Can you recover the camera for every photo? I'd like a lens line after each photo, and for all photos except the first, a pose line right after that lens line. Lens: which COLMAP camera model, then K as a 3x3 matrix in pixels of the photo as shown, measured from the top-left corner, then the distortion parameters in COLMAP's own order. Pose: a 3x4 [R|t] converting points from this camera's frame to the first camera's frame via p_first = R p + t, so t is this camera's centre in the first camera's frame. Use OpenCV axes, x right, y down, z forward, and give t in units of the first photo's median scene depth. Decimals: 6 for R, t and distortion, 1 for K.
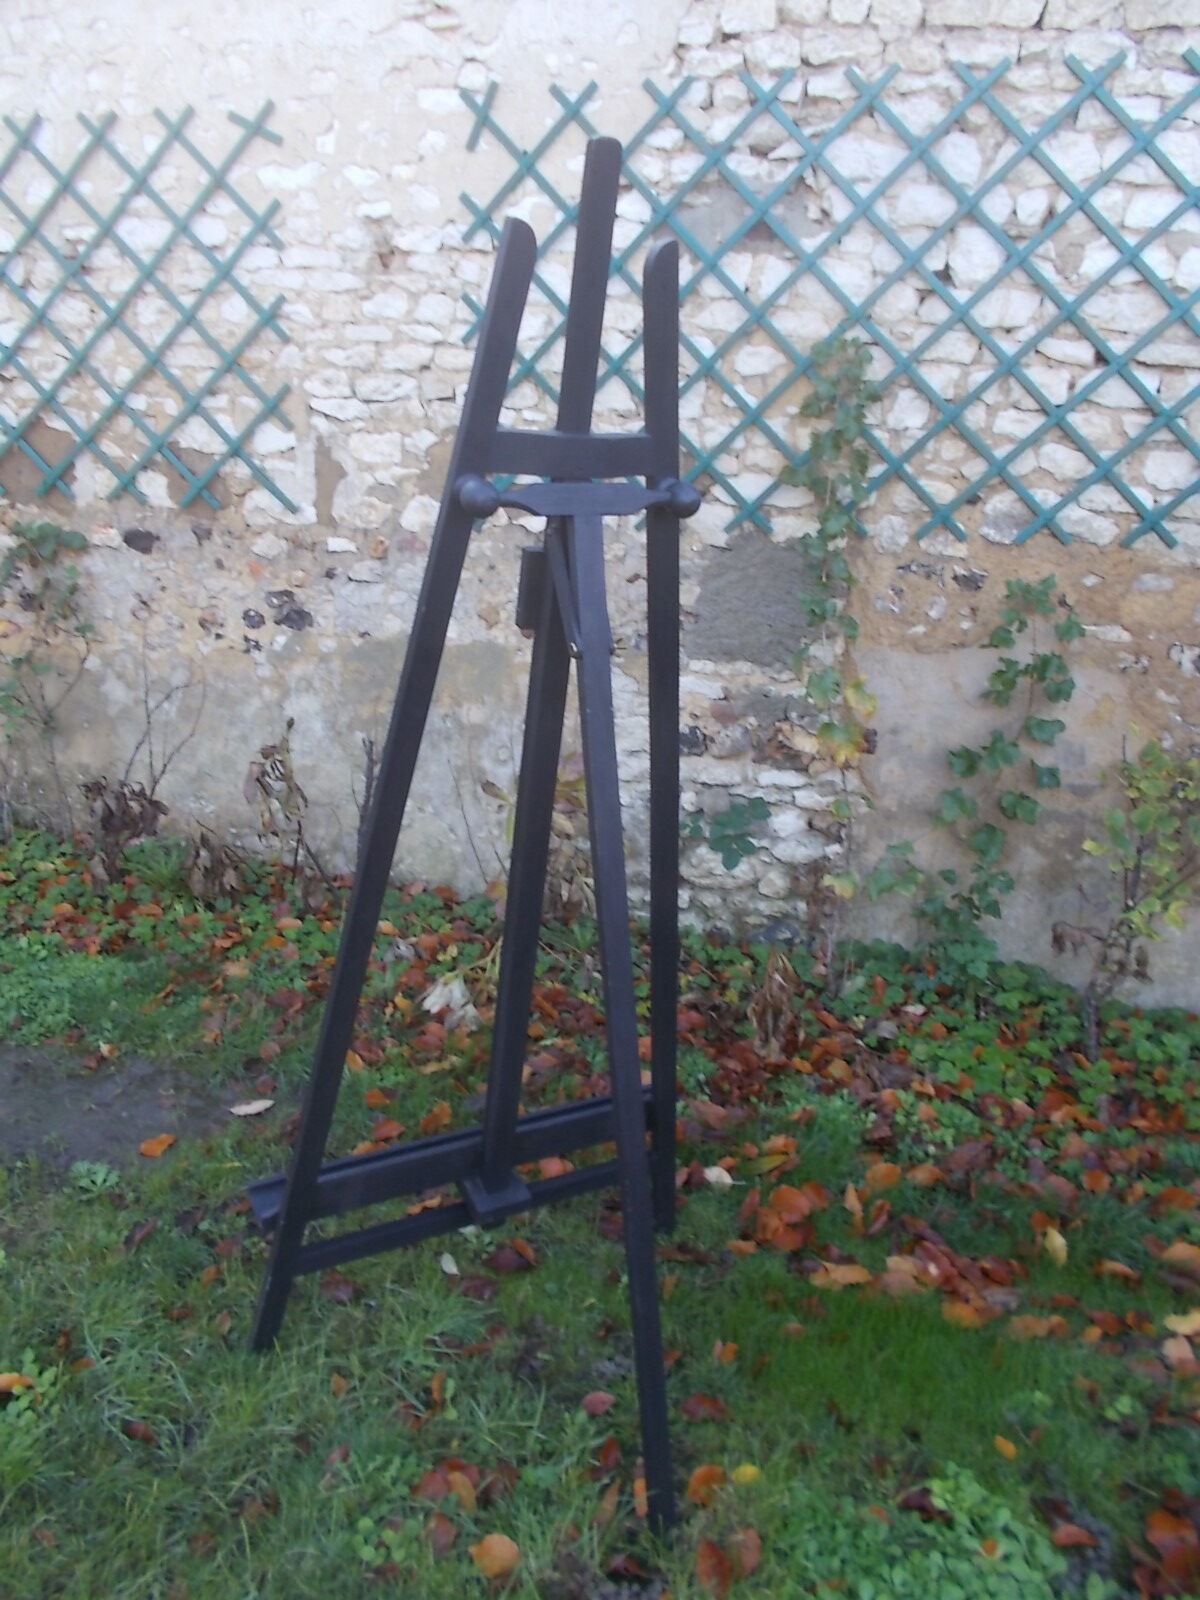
lens RADIAL K [[1225.0, 0, 610.8], [0, 1225.0, 799.2], [0, 0, 1]] dist [0.015404, -0.016334]
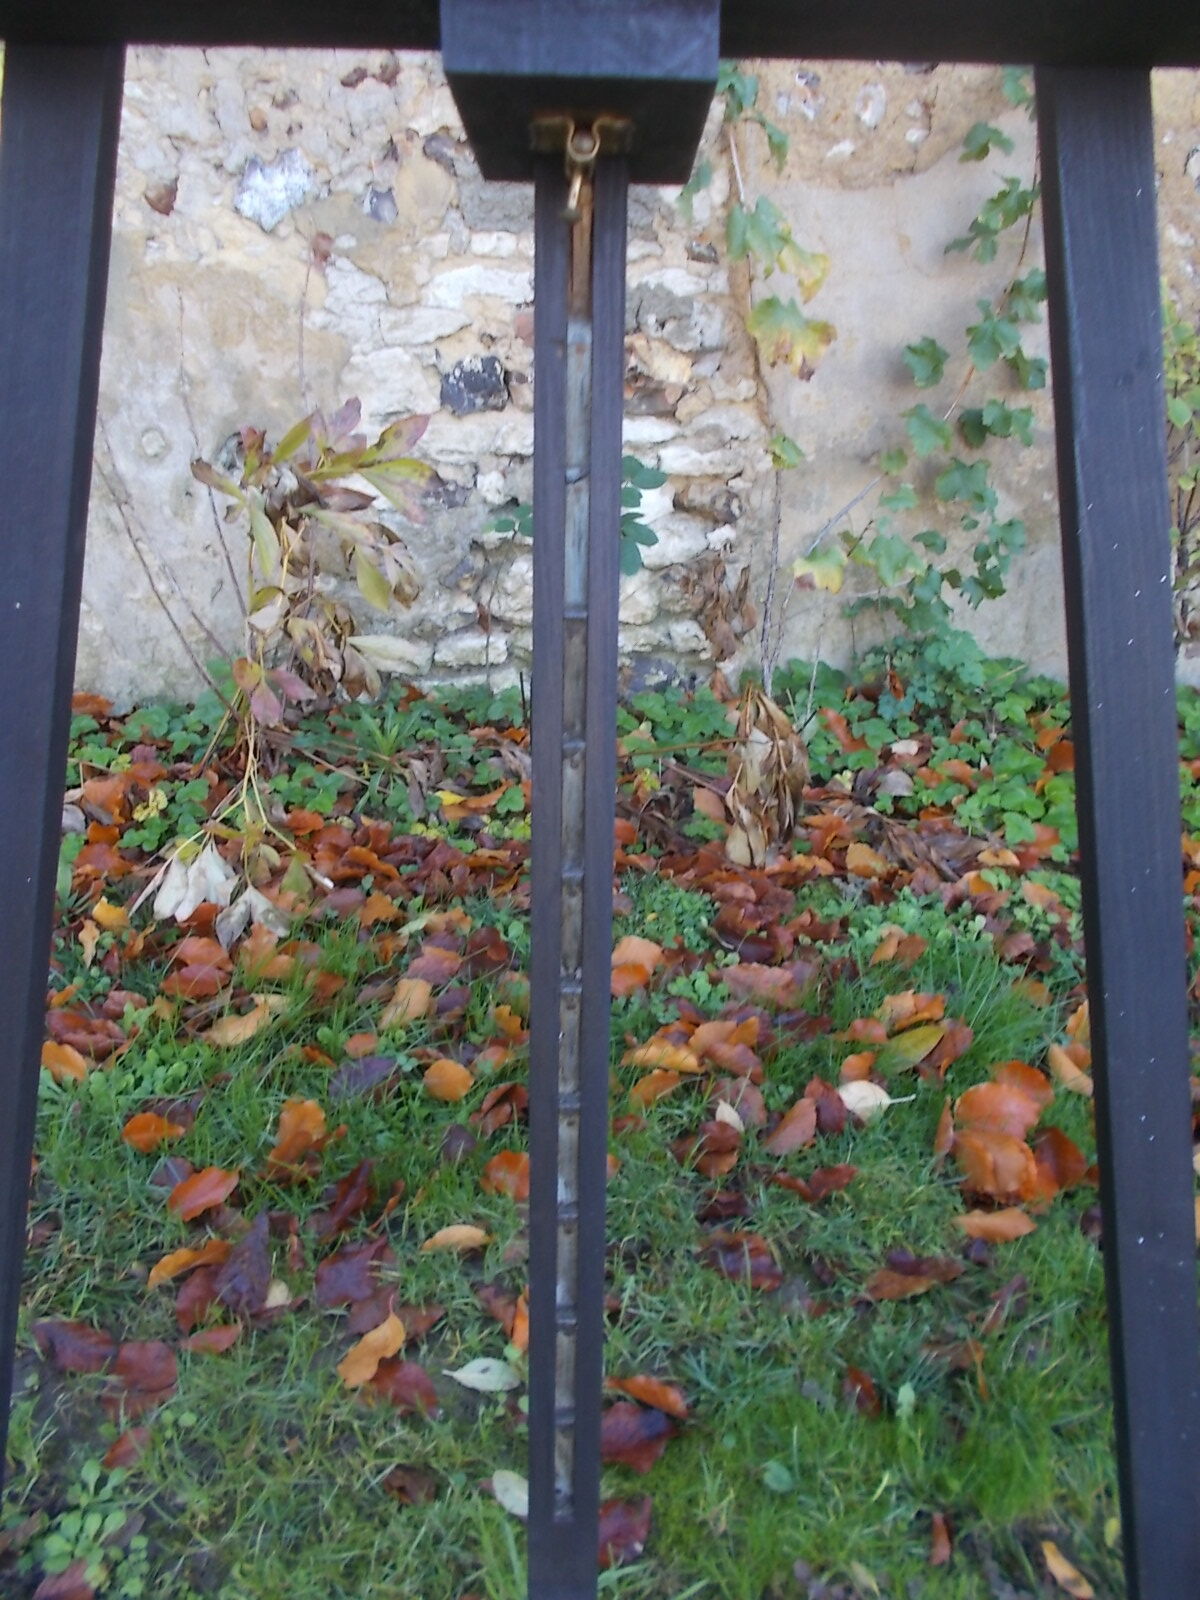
lens RADIAL K [[1225.0, 0, 607.5], [0, 1225.0, 799.2], [0, 0, 1]] dist [0.015404, -0.016334]
pose [[0.916897, -0.198715, 0.346139, -0.142989], [0.132823, 0.969734, 0.204877, 0.038770], [-0.376375, -0.141876, 0.915540, 0.439003]]
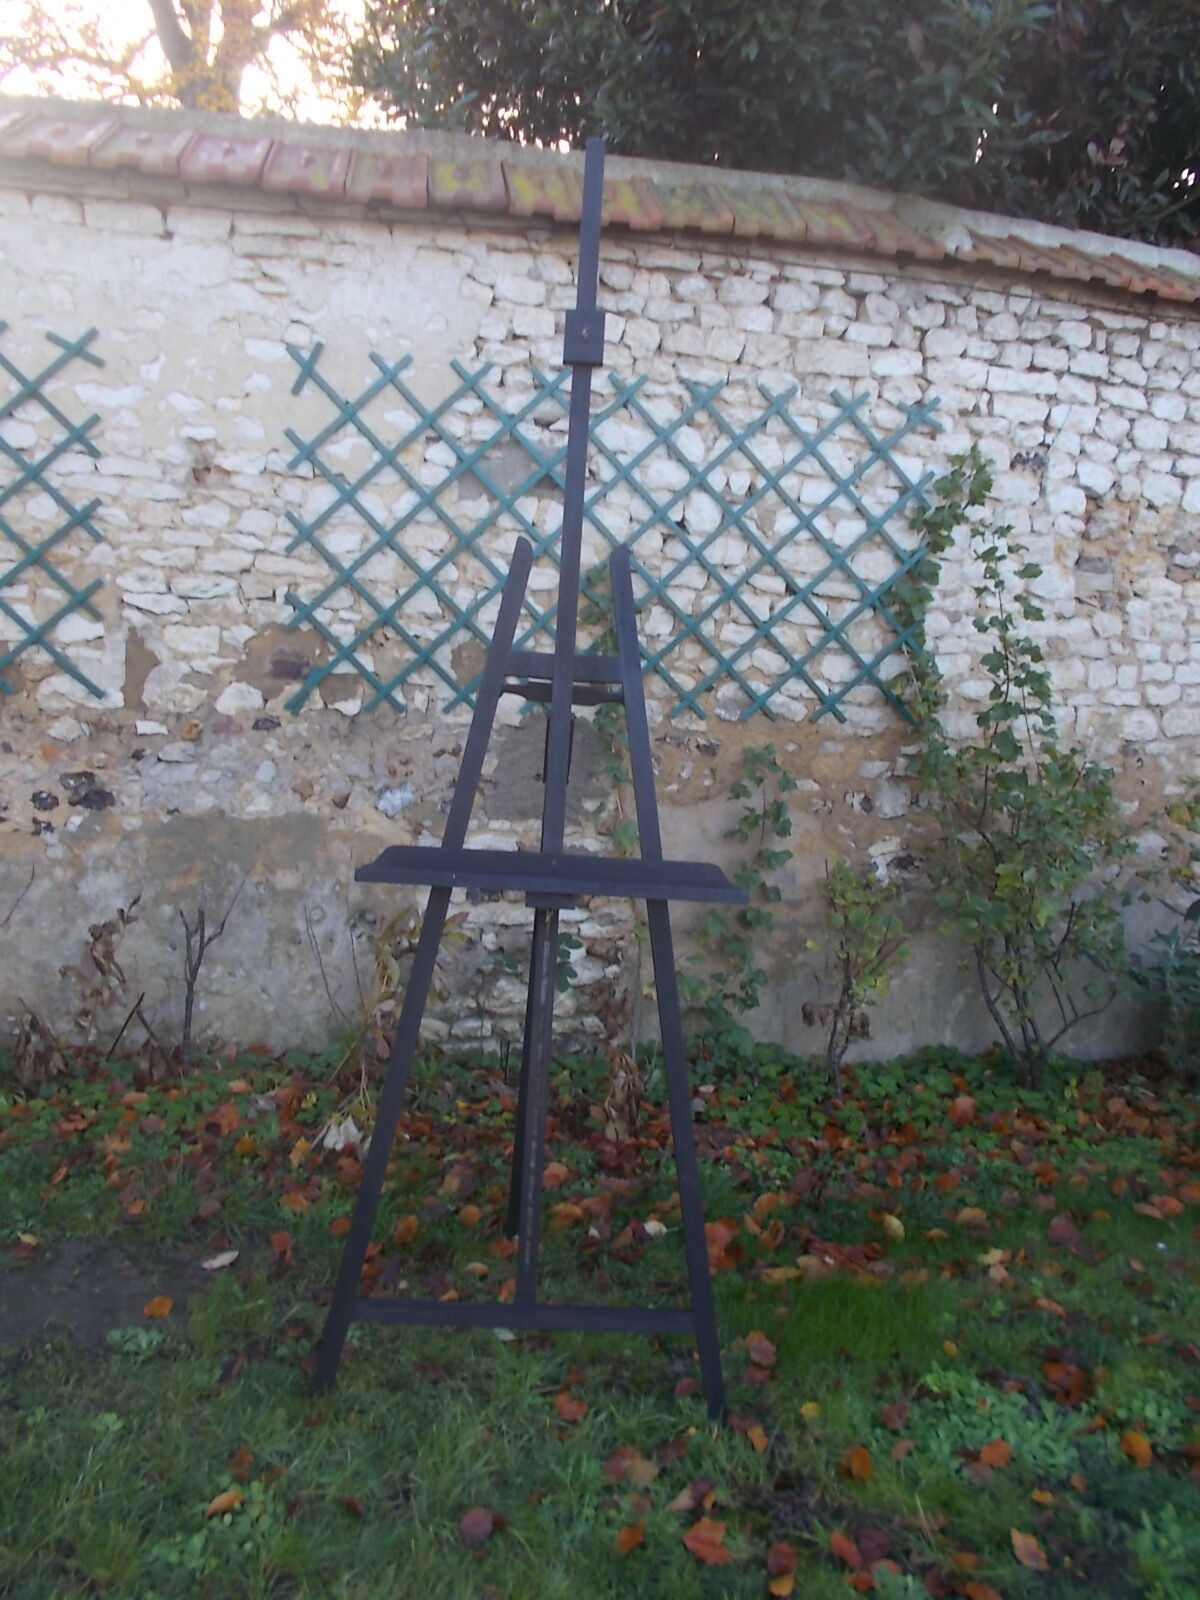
lens RADIAL K [[1225.0, 0, 609.3], [0, 1225.0, 806.5], [0, 0, 1]] dist [0.015404, -0.016334]
pose [[0.901014, -0.042907, 0.431663, -0.369287], [0.096641, 0.989942, -0.103320, 0.006929], [-0.422888, 0.134809, 0.896098, -0.115715]]
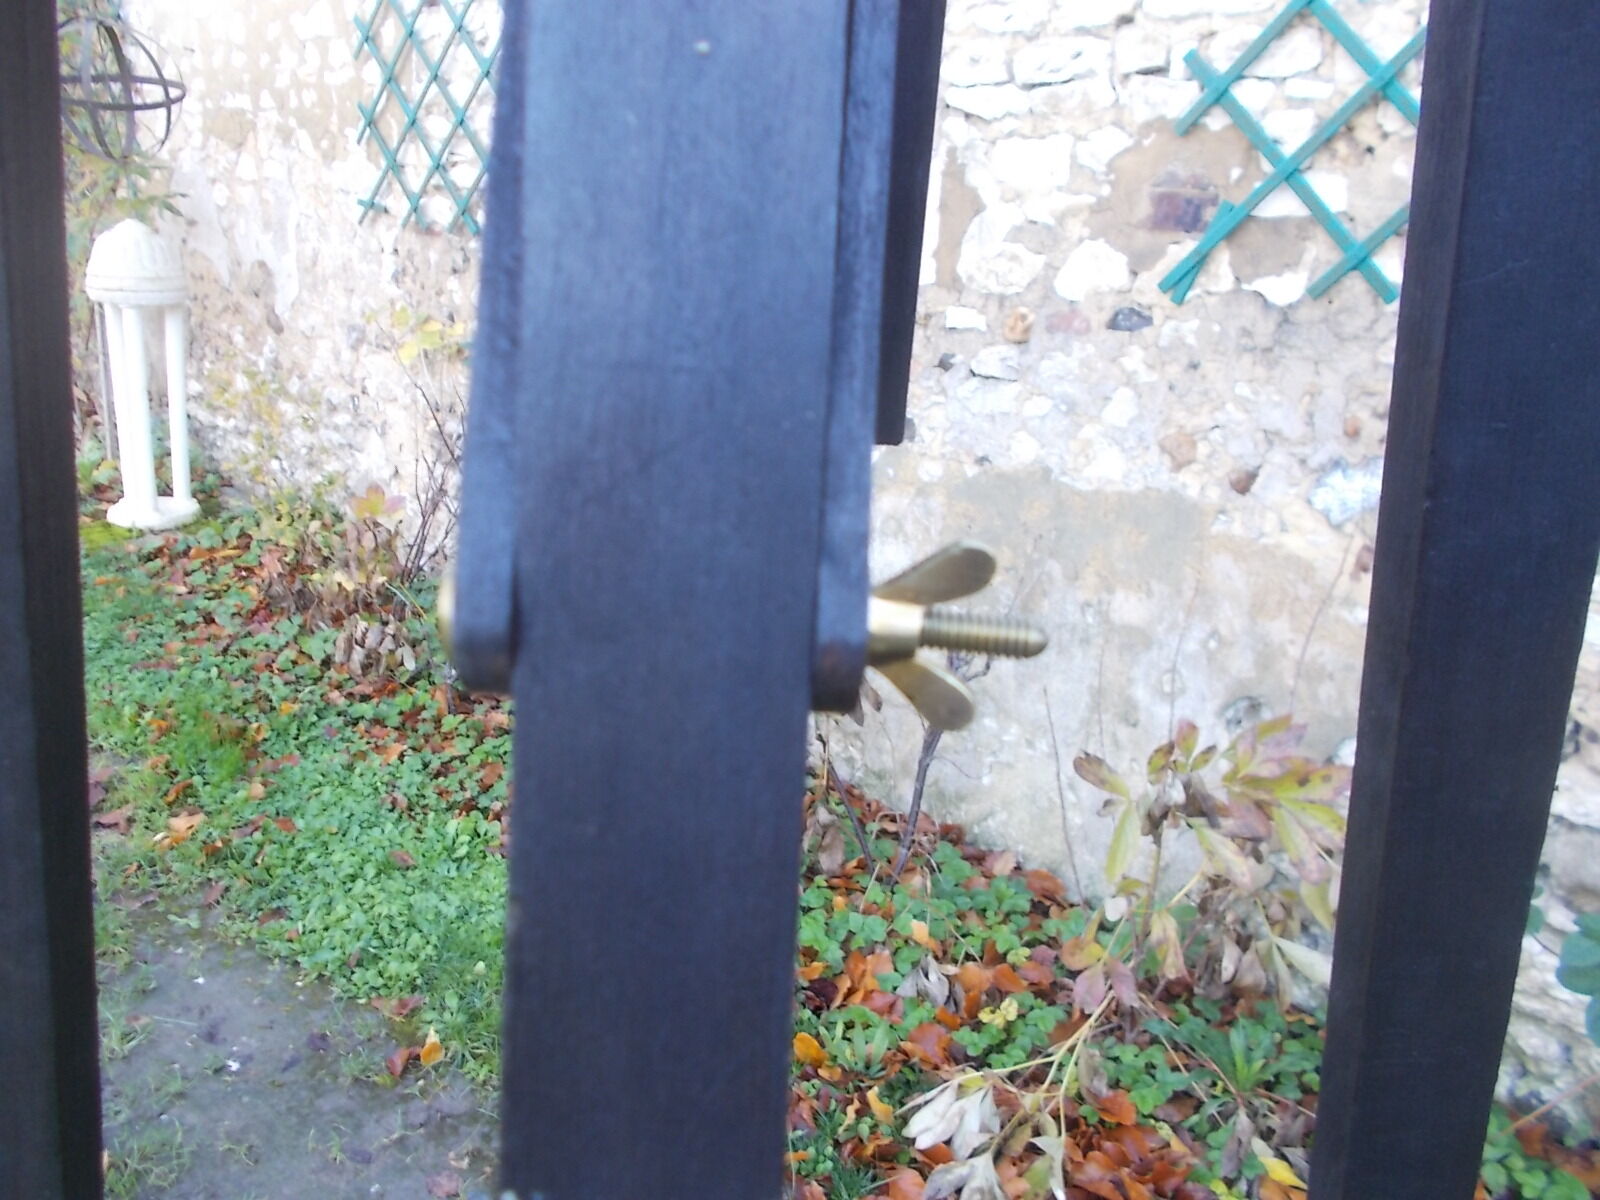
lens RADIAL K [[1225.0, 0, 789.3], [0, 1225.0, 596.5], [0, 0, 1]] dist [0.015404, -0.016334]
pose [[0.871793, 0.145134, -0.467881, 0.025854], [-0.155961, 0.987638, 0.015761, -0.067430], [0.464384, 0.059231, 0.883651, 0.451611]]
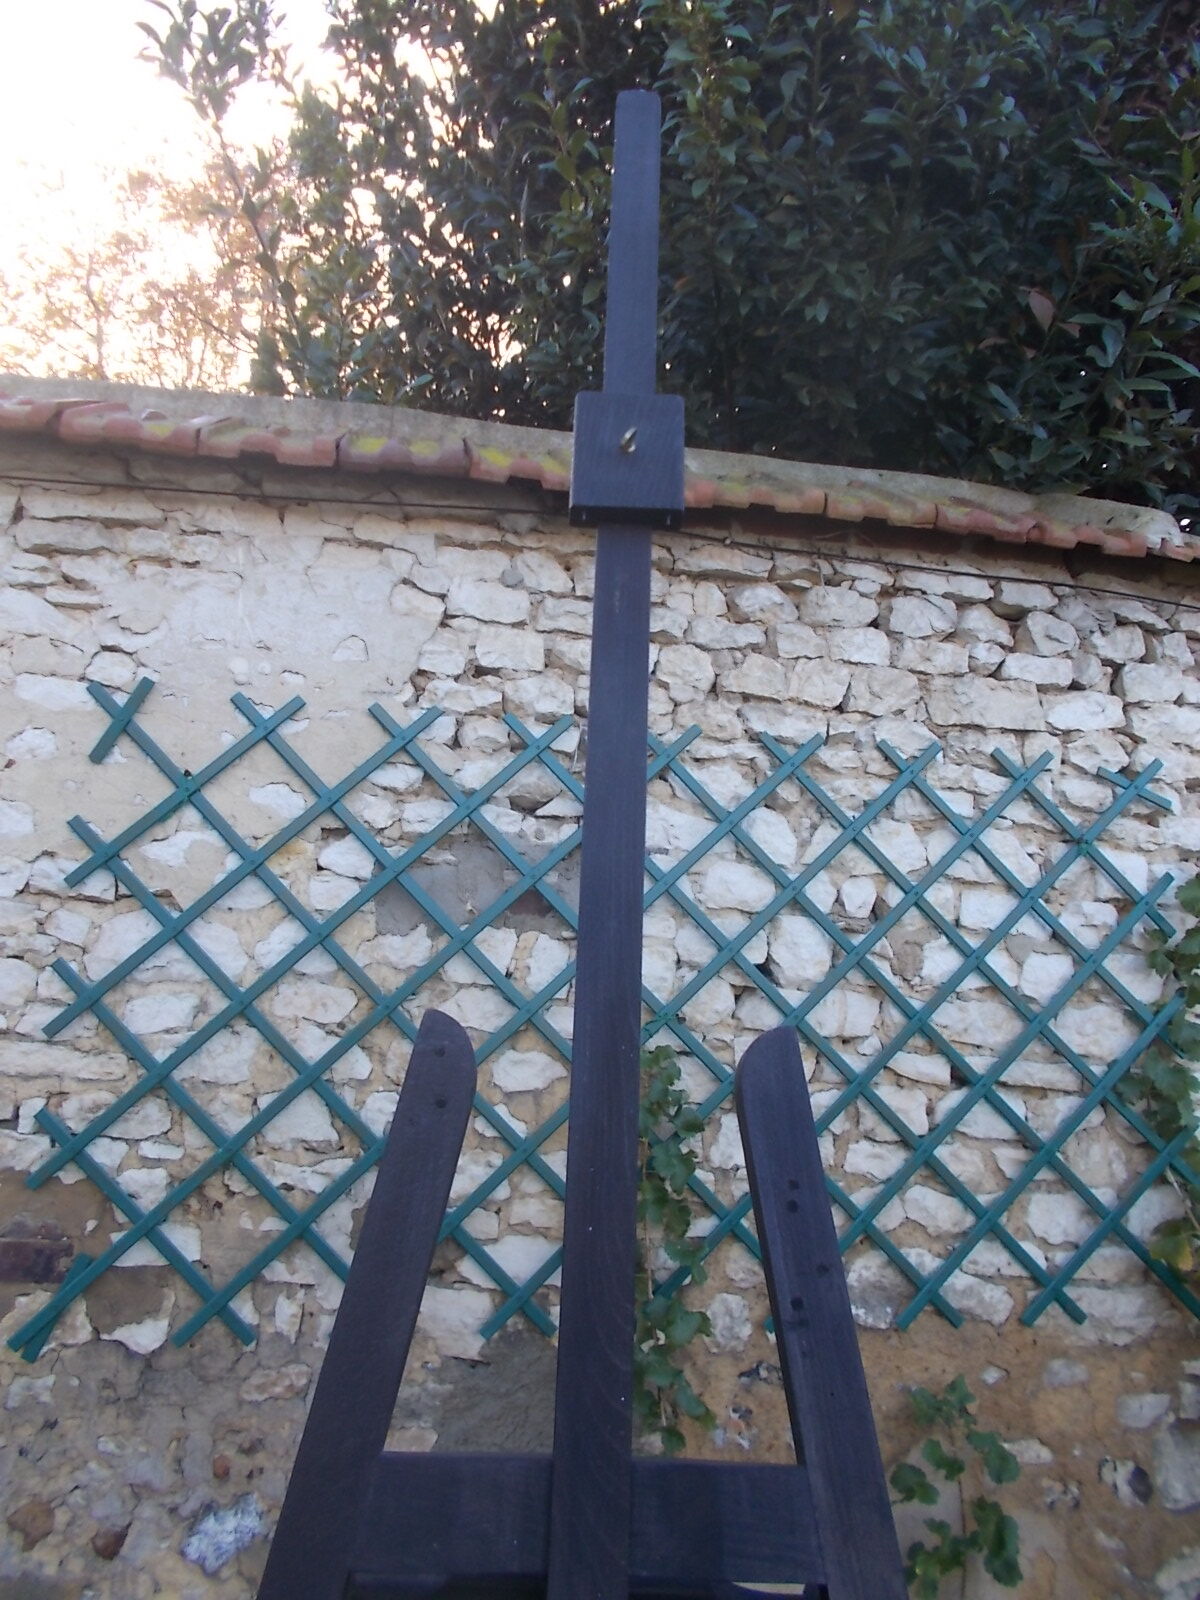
lens RADIAL K [[1225.0, 0, 608.7], [0, 1225.0, 798.2], [0, 0, 1]] dist [0.015404, -0.016334]
pose [[0.897486, 0.096155, 0.430434, -0.151357], [0.120277, 0.885593, -0.448619, -0.178135], [-0.424326, 0.454401, 0.783242, 0.369061]]
